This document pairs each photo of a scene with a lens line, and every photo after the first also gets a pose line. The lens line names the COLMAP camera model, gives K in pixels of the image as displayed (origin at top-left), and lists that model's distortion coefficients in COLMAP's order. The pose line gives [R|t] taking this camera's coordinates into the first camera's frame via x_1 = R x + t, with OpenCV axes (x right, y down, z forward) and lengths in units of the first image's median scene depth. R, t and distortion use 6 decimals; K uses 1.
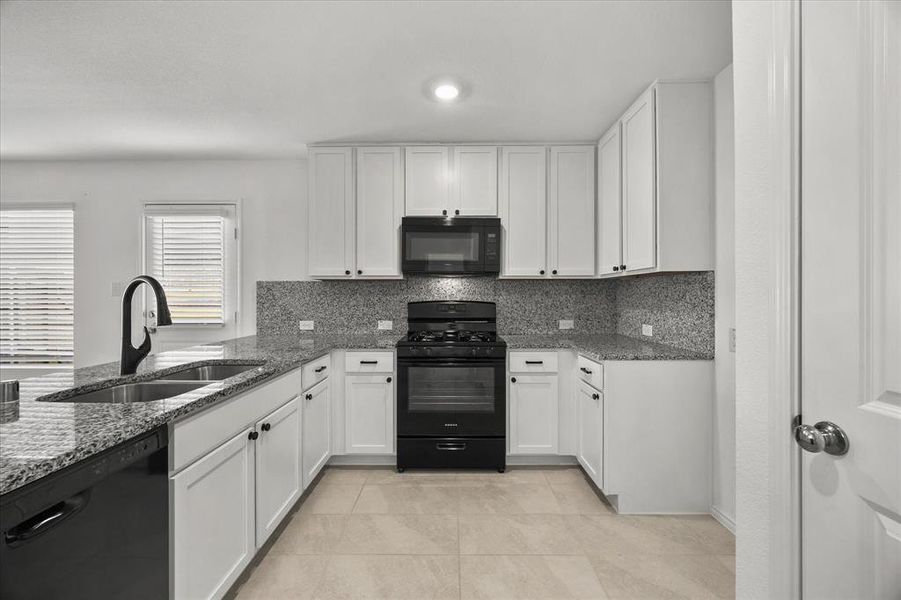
lens RADIAL K [[344.3, 0, 450.5], [0, 344.3, 300.0], [0, 0, 1]] dist [-0.000150, -0.000026]
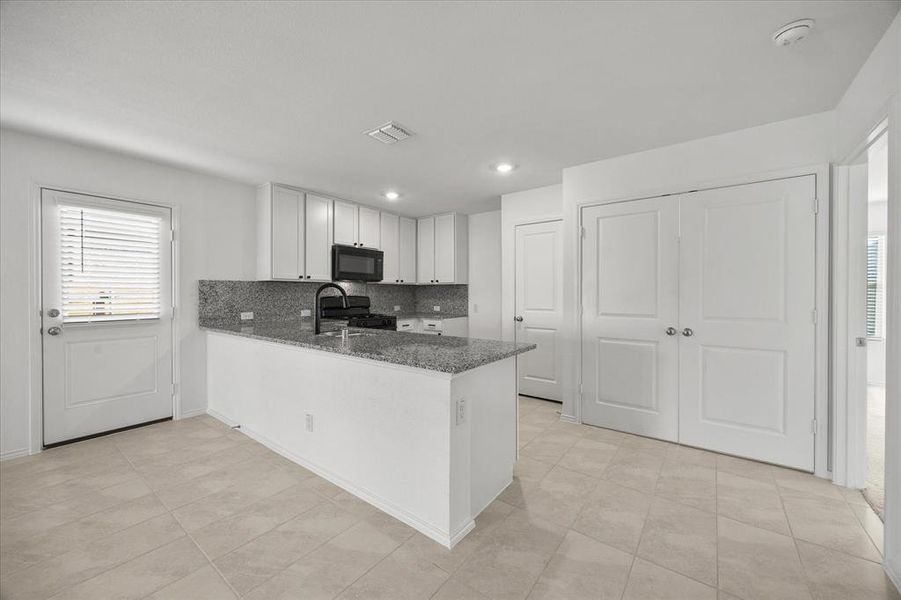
lens RADIAL K [[344.3, 0, 450.5], [0, 344.3, 300.0], [0, 0, 1]] dist [-0.000150, -0.000026]
pose [[0.606531, -0.015081, 0.794917, -1.004011], [0.004241, 0.999867, 0.015734, -0.002086], [-0.795048, -0.006172, 0.606515, -0.377620]]
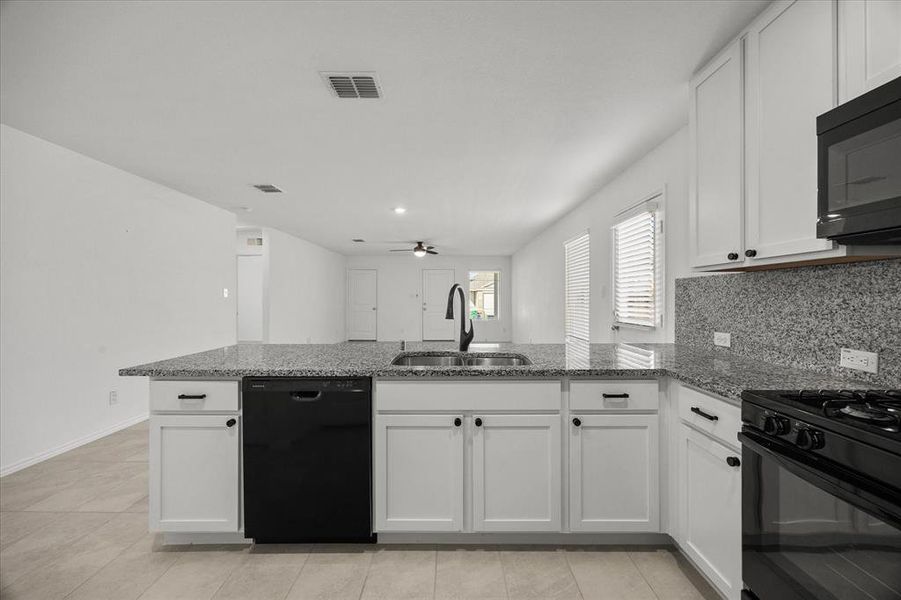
lens RADIAL K [[344.3, 0, 450.5], [0, 344.3, 300.0], [0, 0, 1]] dist [-0.000150, -0.000026]
pose [[0.001627, 0.004788, -0.999987, 0.270080], [-0.006617, 0.999967, 0.004777, -0.004437], [0.999977, 0.006609, 0.001659, 0.477870]]
